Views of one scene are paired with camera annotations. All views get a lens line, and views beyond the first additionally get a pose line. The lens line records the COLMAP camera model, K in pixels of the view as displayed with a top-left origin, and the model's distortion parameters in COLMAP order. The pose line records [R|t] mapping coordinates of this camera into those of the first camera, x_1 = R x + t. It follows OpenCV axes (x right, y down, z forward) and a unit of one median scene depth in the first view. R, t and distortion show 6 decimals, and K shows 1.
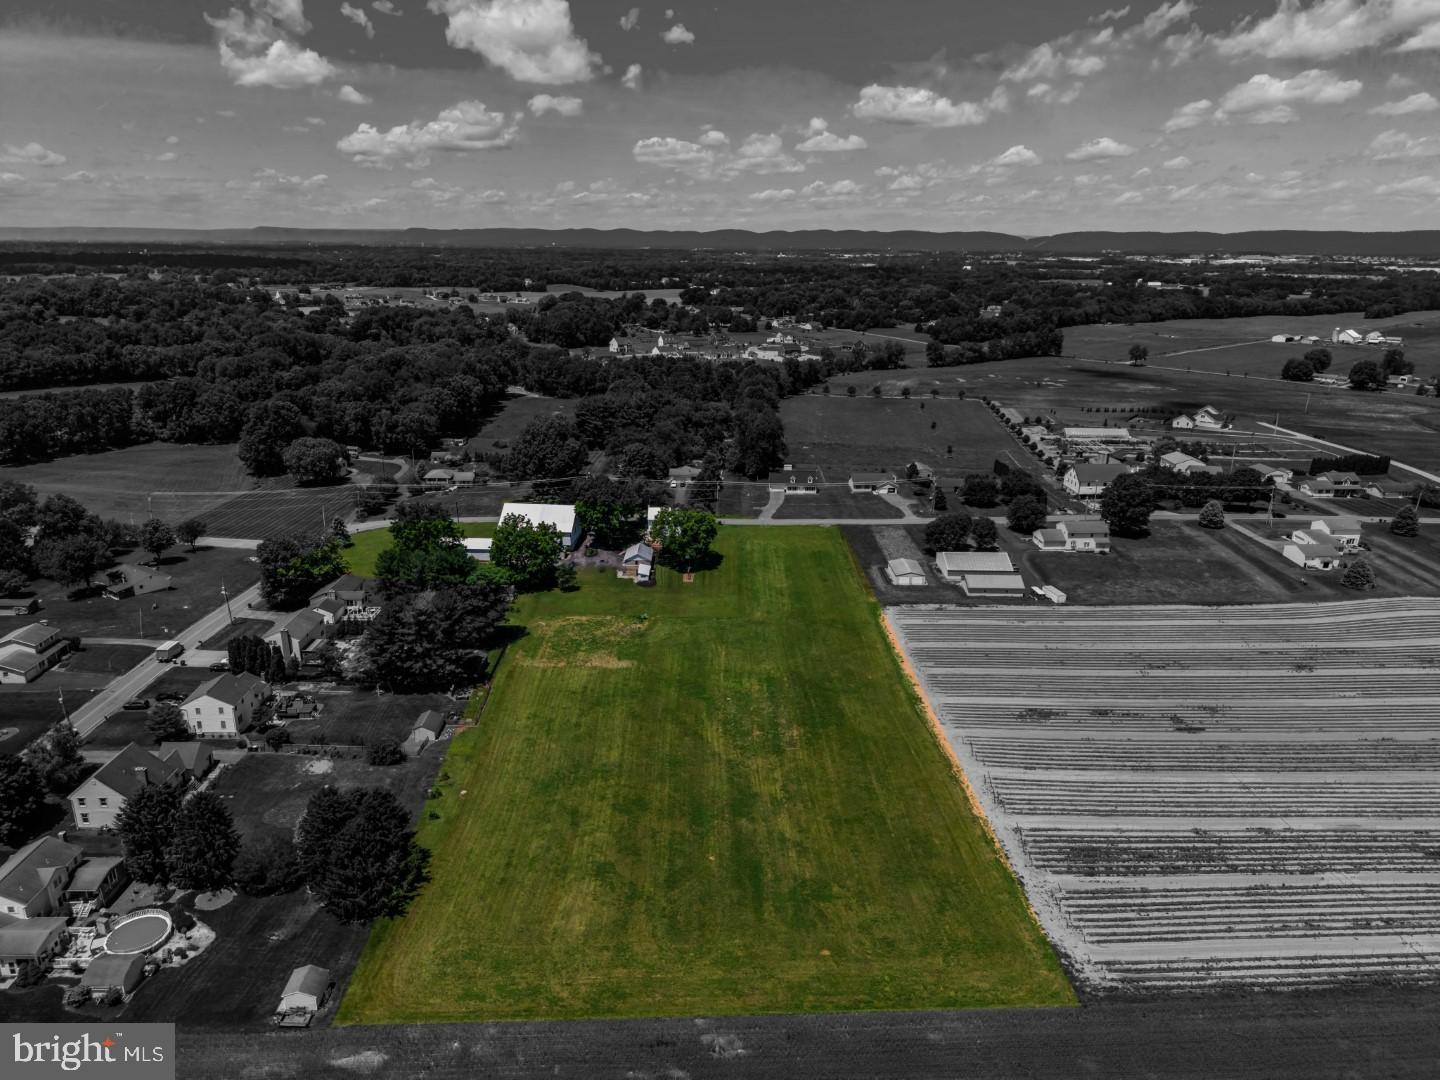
lens RADIAL K [[960.8, 0, 713.7], [0, 960.8, 535.8], [0, 0, 1]] dist [0.062319, -0.083371]
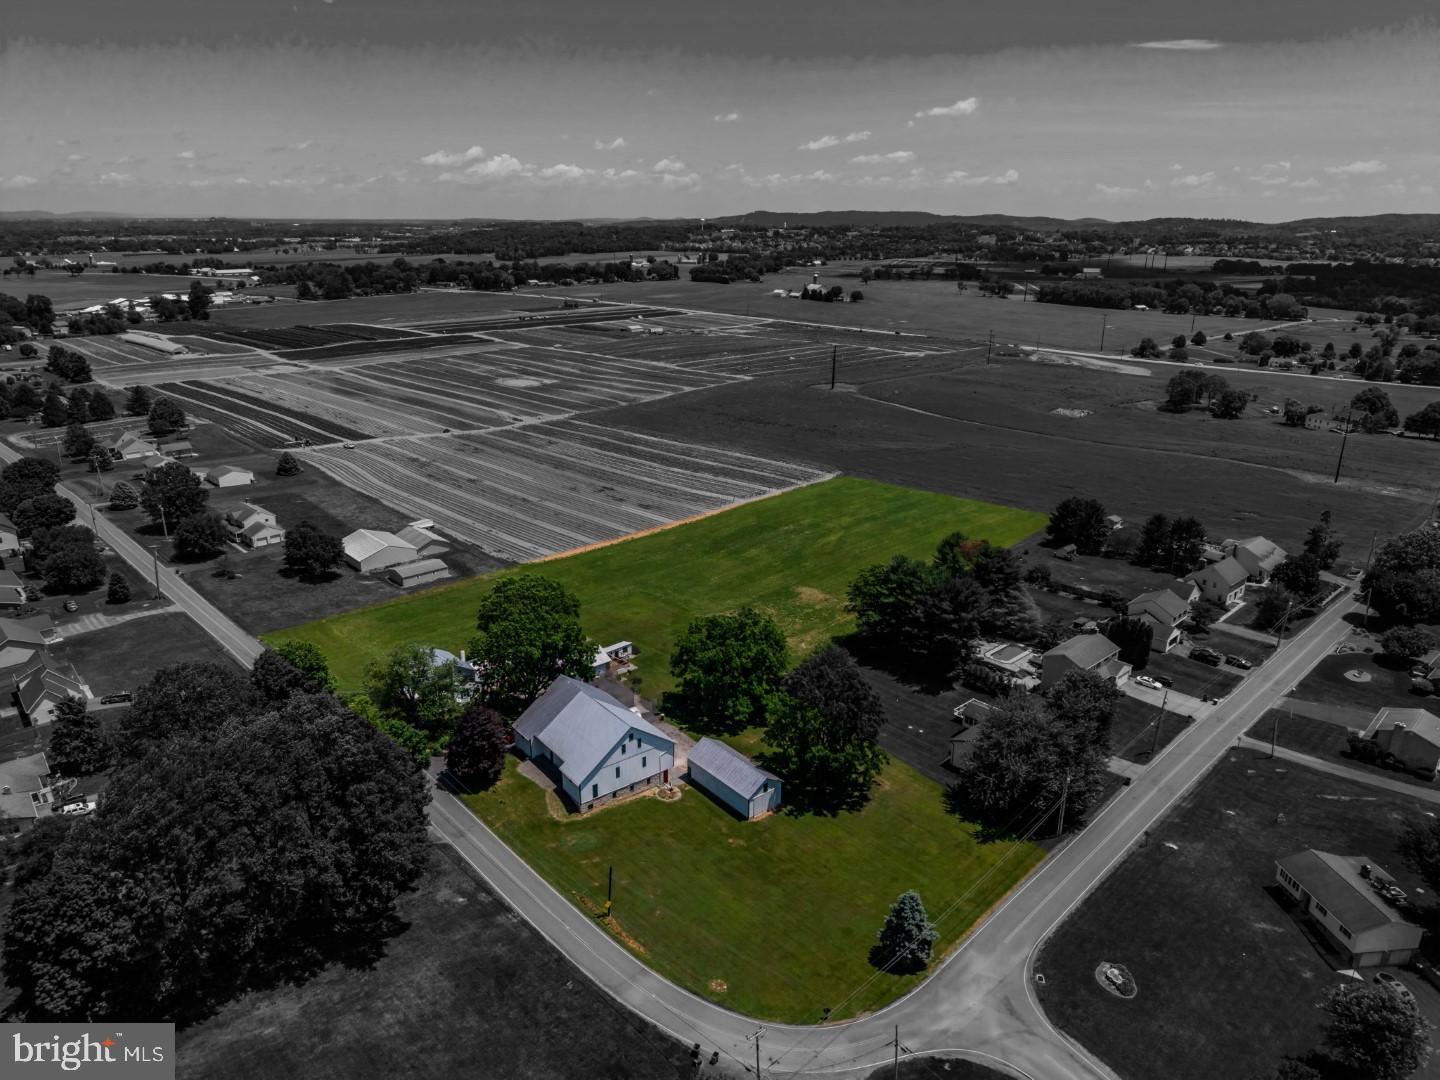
lens RADIAL K [[962.1, 0, 714.9], [0, 962.1, 541.5], [0, 0, 1]] dist [0.029904, -0.030241]
pose [[-0.676498, -0.244109, 0.694810, -0.662029], [0.205978, 0.843094, 0.496755, -0.411574], [-0.707053, 0.479169, -0.520070, 1.375443]]
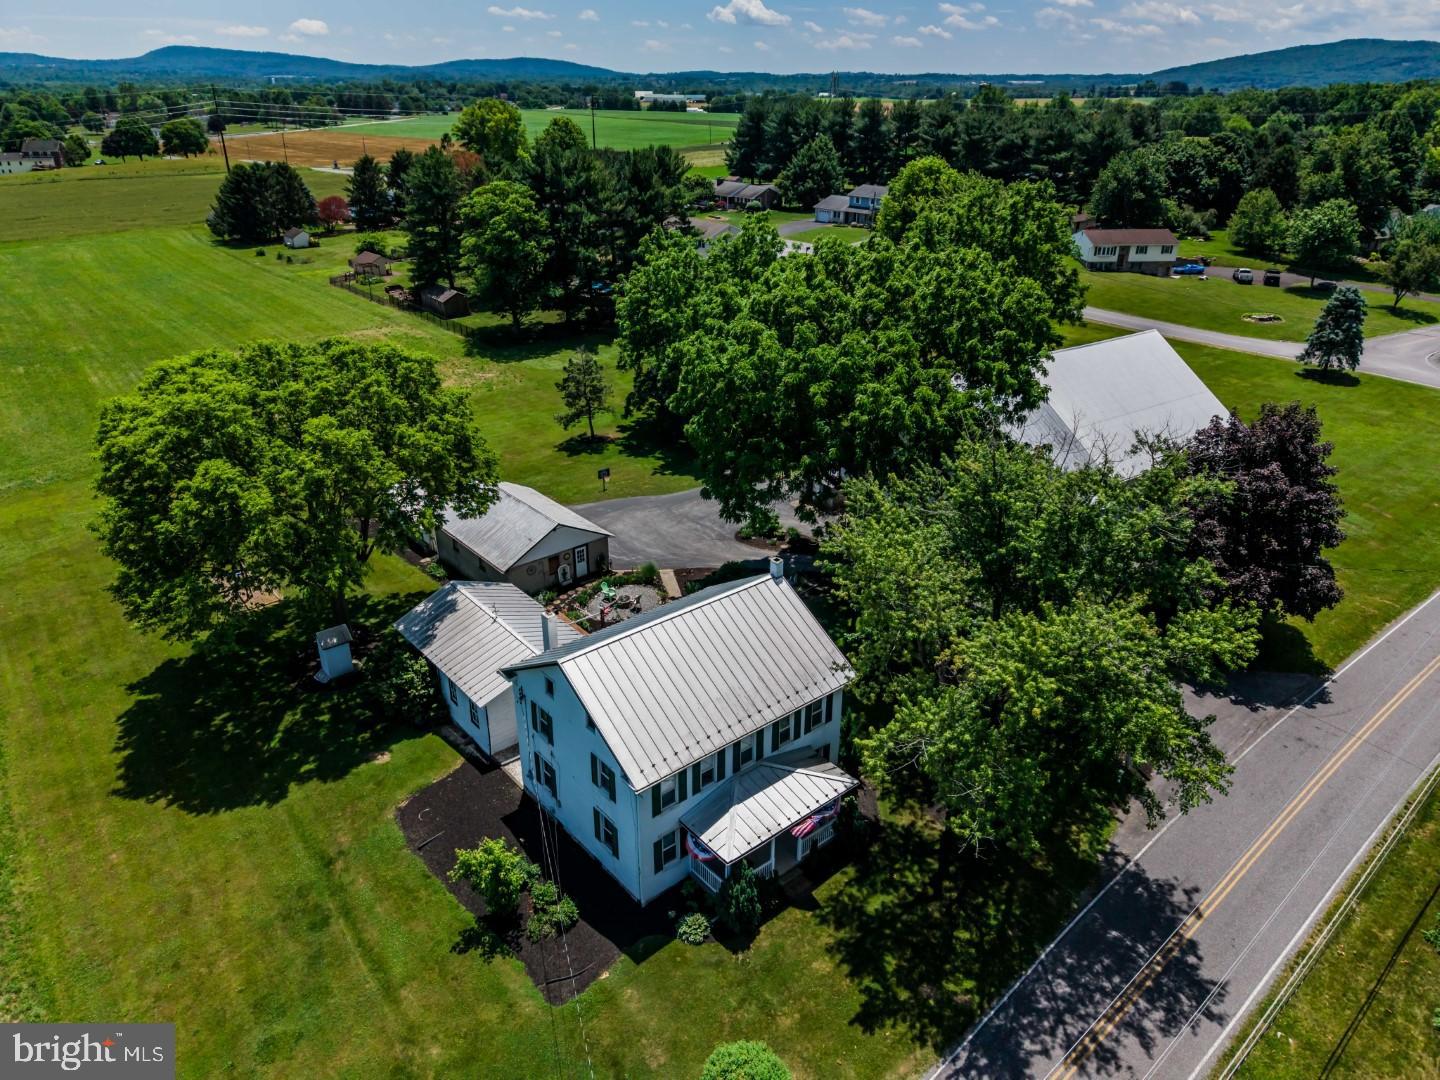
lens RADIAL K [[962.1, 0, 714.9], [0, 962.1, 541.5], [0, 0, 1]] dist [0.029904, -0.030241]
pose [[-0.772641, 0.264958, -0.576908, 0.018346], [-0.194688, 0.766062, 0.612573, -0.137194], [0.604253, 0.585616, -0.540307, 1.271049]]
